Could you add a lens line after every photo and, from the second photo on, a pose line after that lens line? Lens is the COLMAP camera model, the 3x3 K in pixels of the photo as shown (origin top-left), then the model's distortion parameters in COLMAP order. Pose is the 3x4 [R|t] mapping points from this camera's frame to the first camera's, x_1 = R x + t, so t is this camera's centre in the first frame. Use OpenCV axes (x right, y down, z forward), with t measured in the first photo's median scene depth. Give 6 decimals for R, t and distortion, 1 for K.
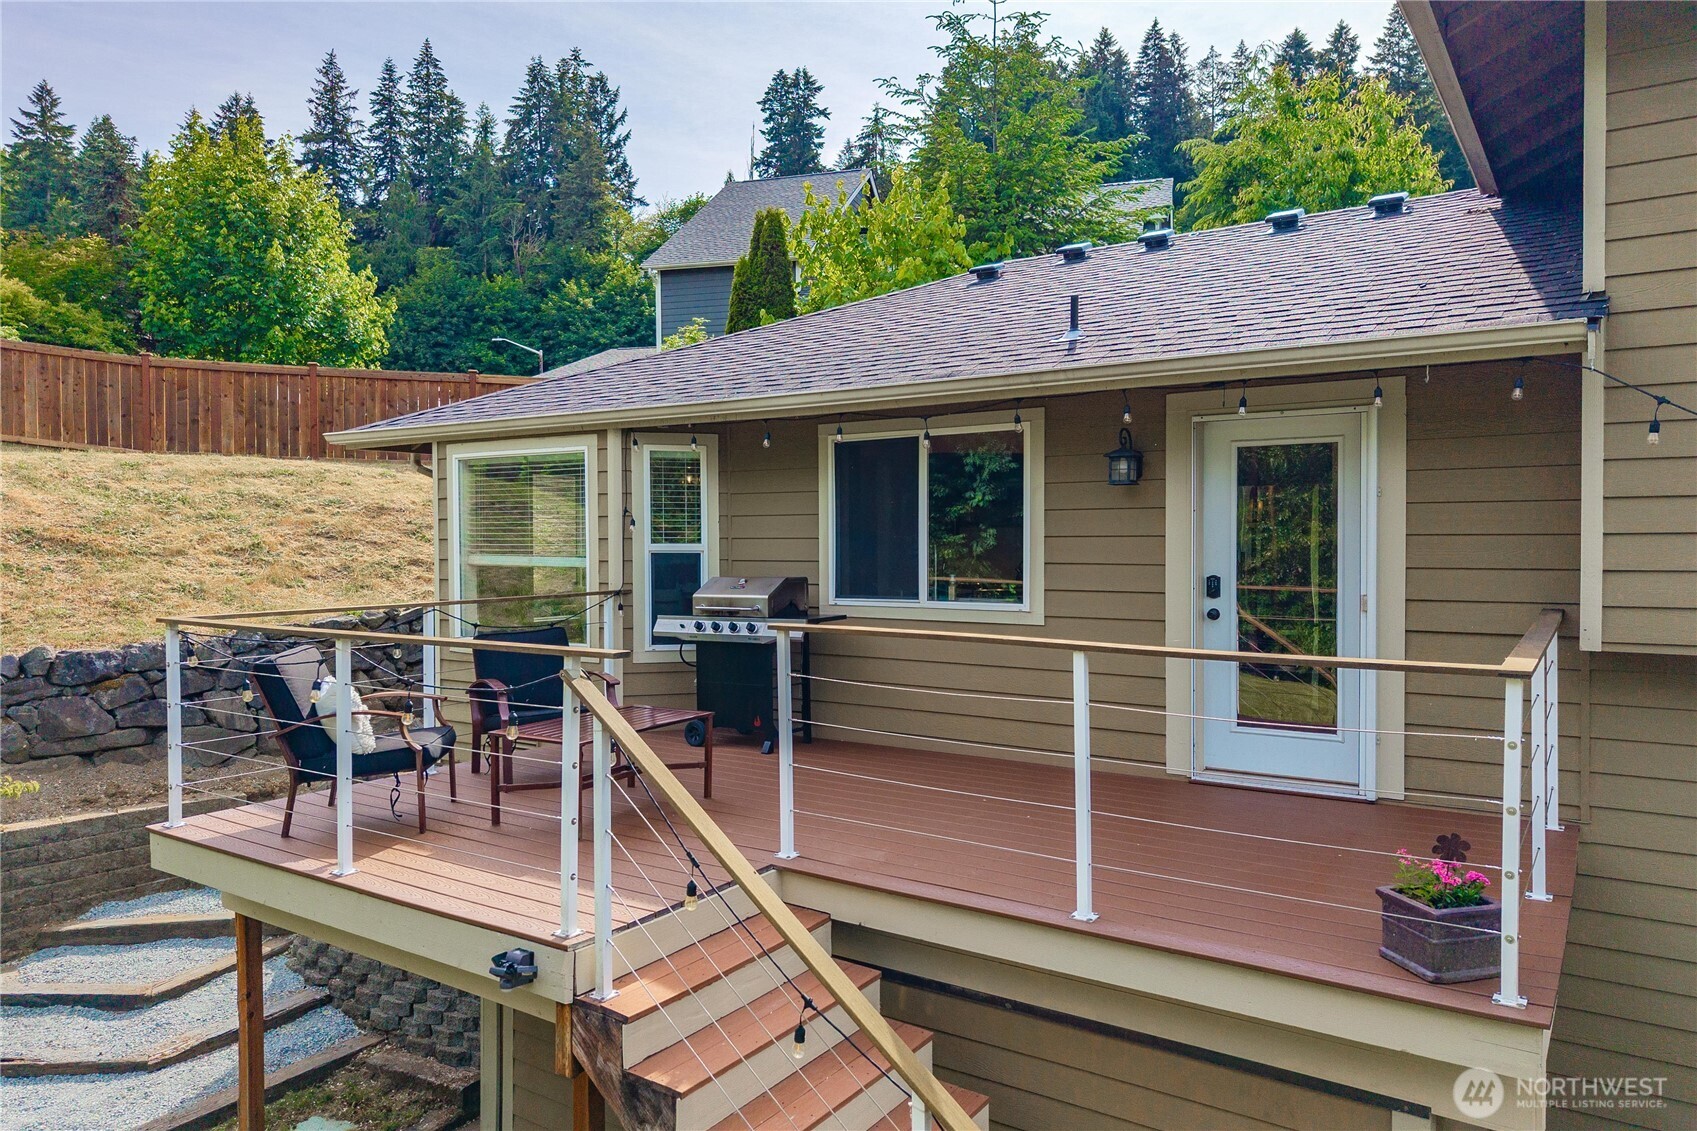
lens RADIAL K [[1146.2, 0, 848.5], [0, 1146.2, 565.5], [0, 0, 1]] dist [-0.005698, -0.002656]
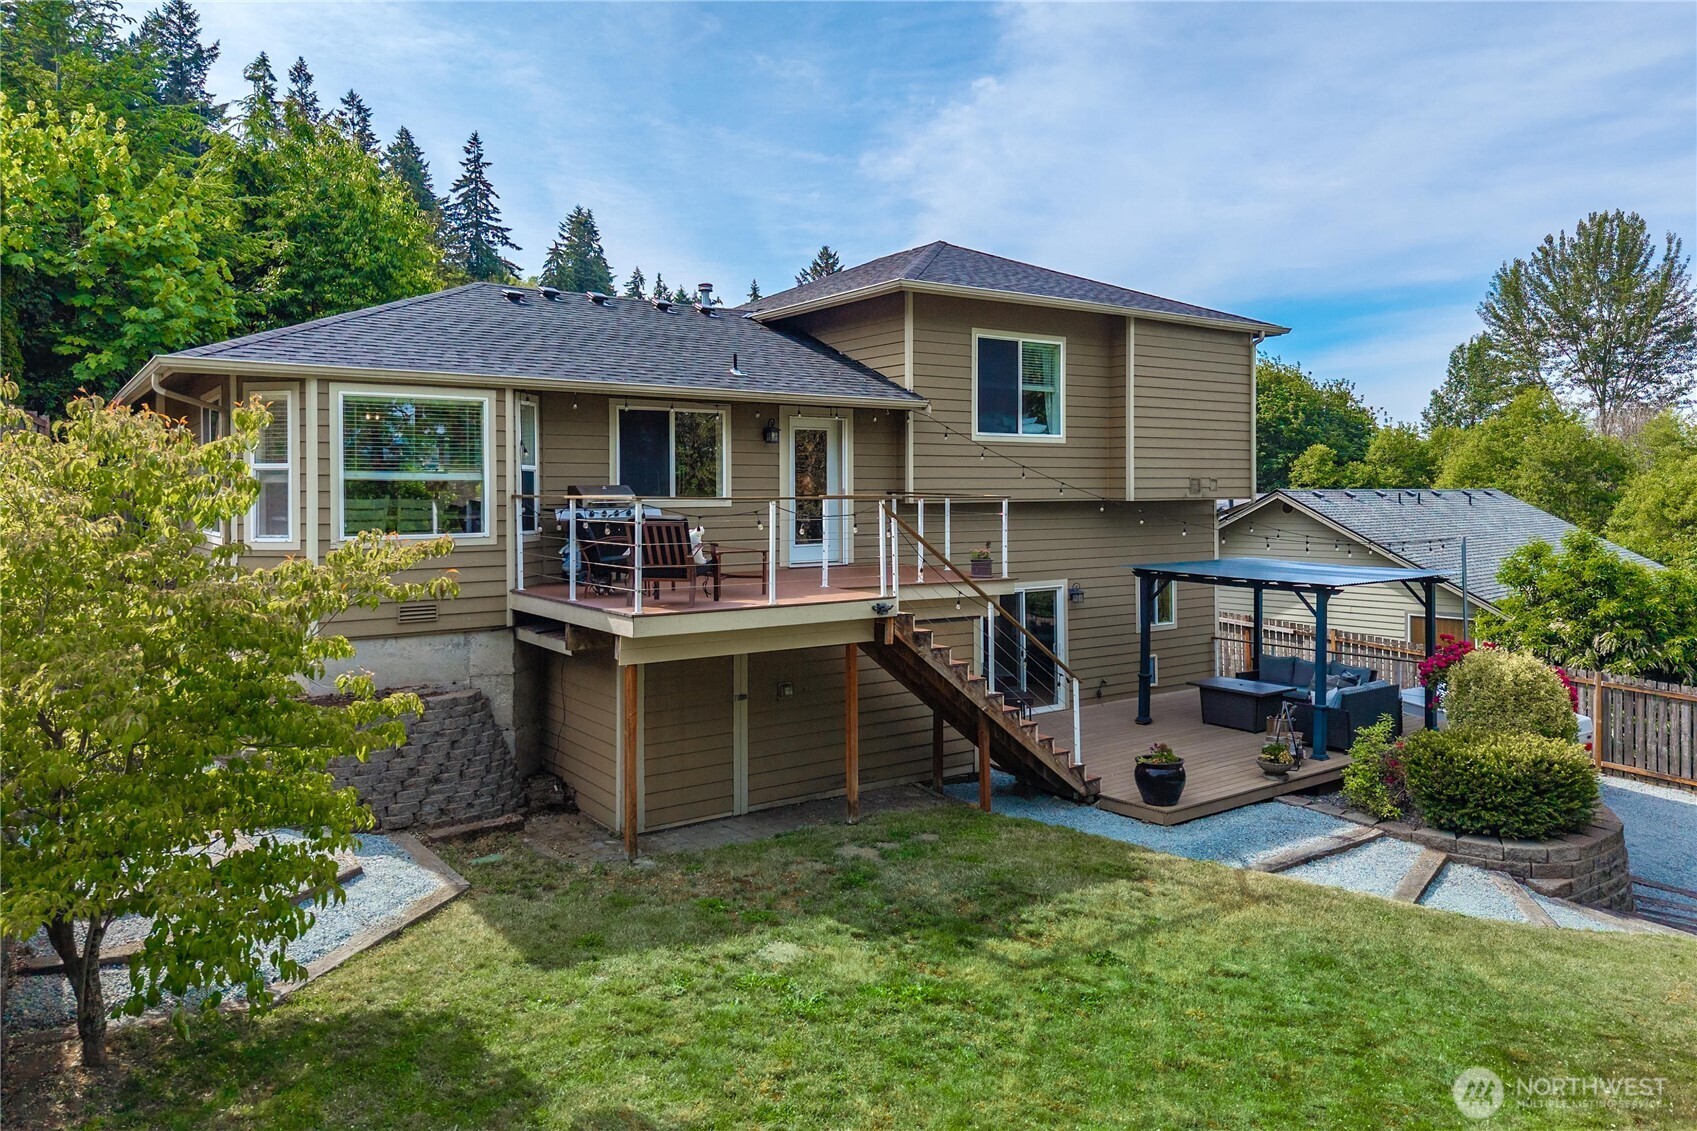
lens RADIAL K [[1172.8, 0, 848.2], [0, 1172.8, 513.9], [0, 0, 1]] dist [0.000912, -0.002251]
pose [[0.326969, -0.007328, 0.945007, -1.646116], [0.026261, 0.999654, -0.001335, 0.065971], [-0.944670, 0.025253, 0.327048, 0.071257]]
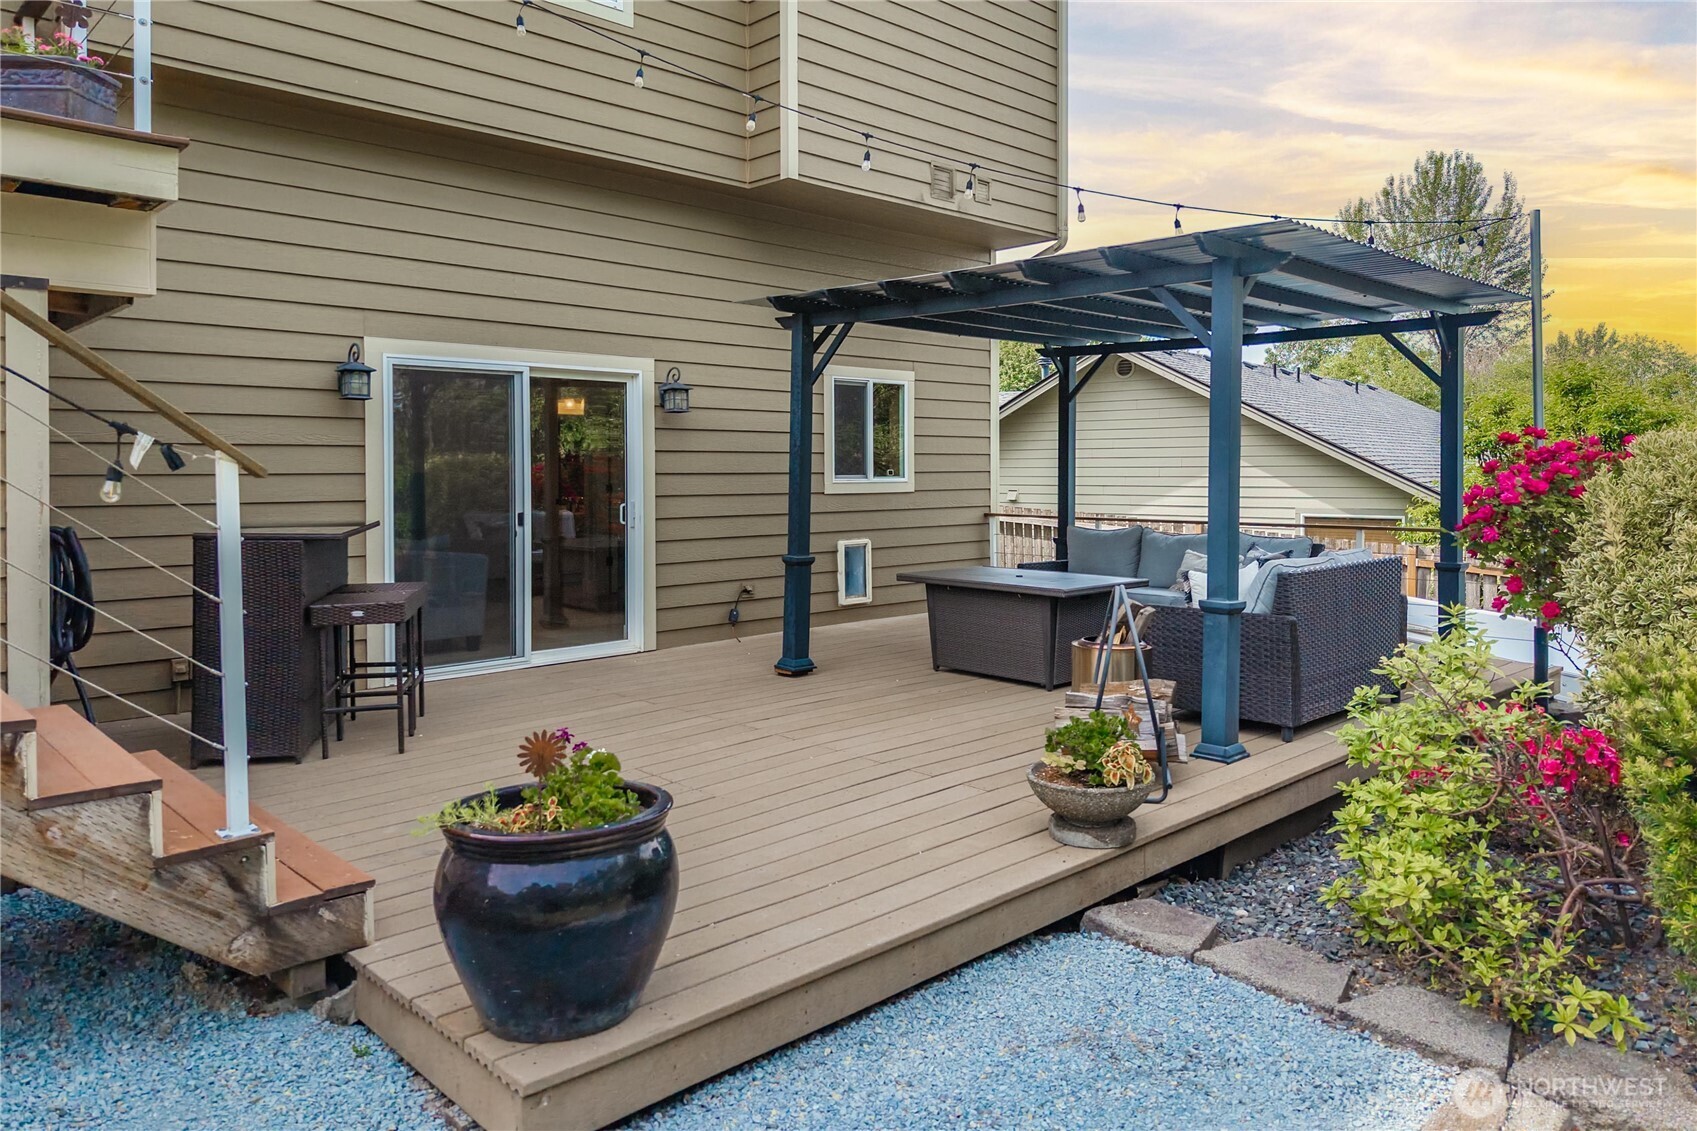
lens RADIAL K [[1146.0, 0, 850.1], [0, 1146.0, 511.5], [0, 0, 1]] dist [0.002307, 0.000813]
pose [[0.207591, -0.021156, 0.977987, -1.490762], [0.028332, 0.999477, 0.015607, 0.095465], [-0.977805, 0.024468, 0.208082, 0.068449]]
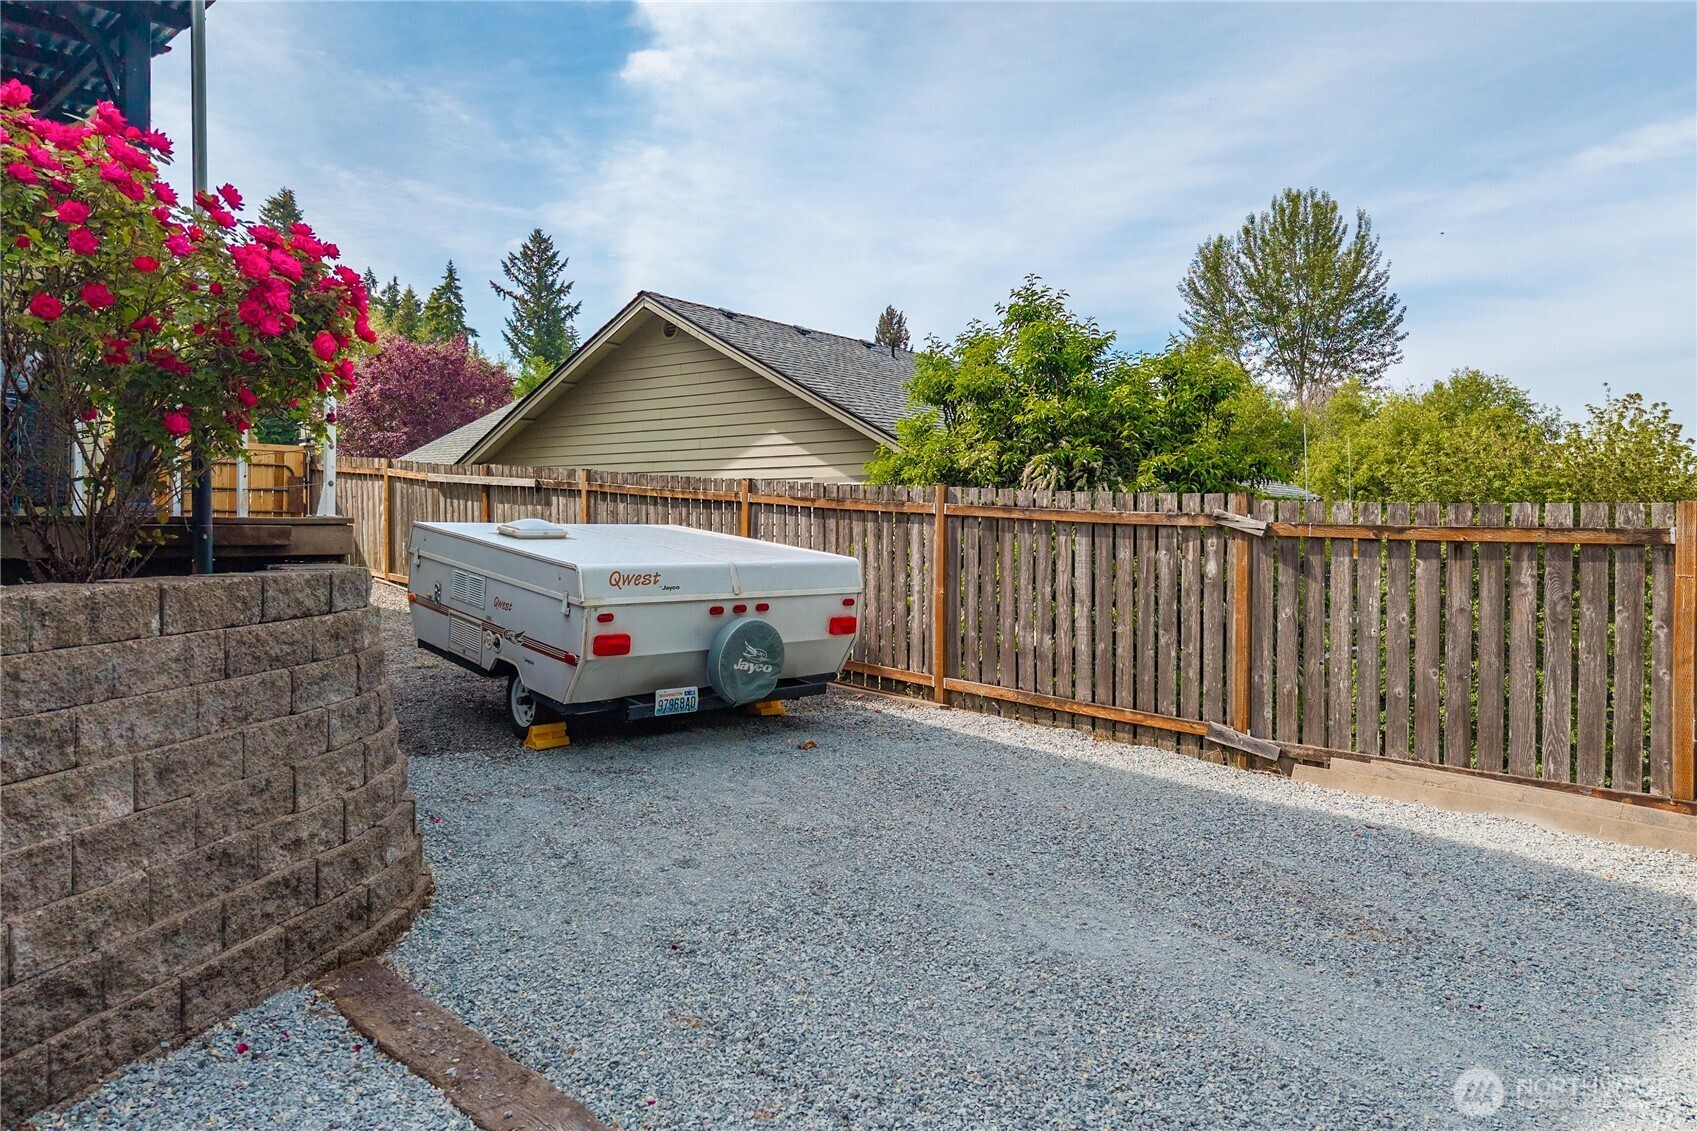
lens RADIAL K [[1146.2, 0, 848.5], [0, 1146.2, 565.5], [0, 0, 1]] dist [-0.005698, -0.002656]
pose [[0.169970, -0.018371, 0.985278, -1.446240], [0.024724, 0.999591, 0.014372, 0.115601], [-0.985139, 0.021917, 0.170354, -0.018423]]
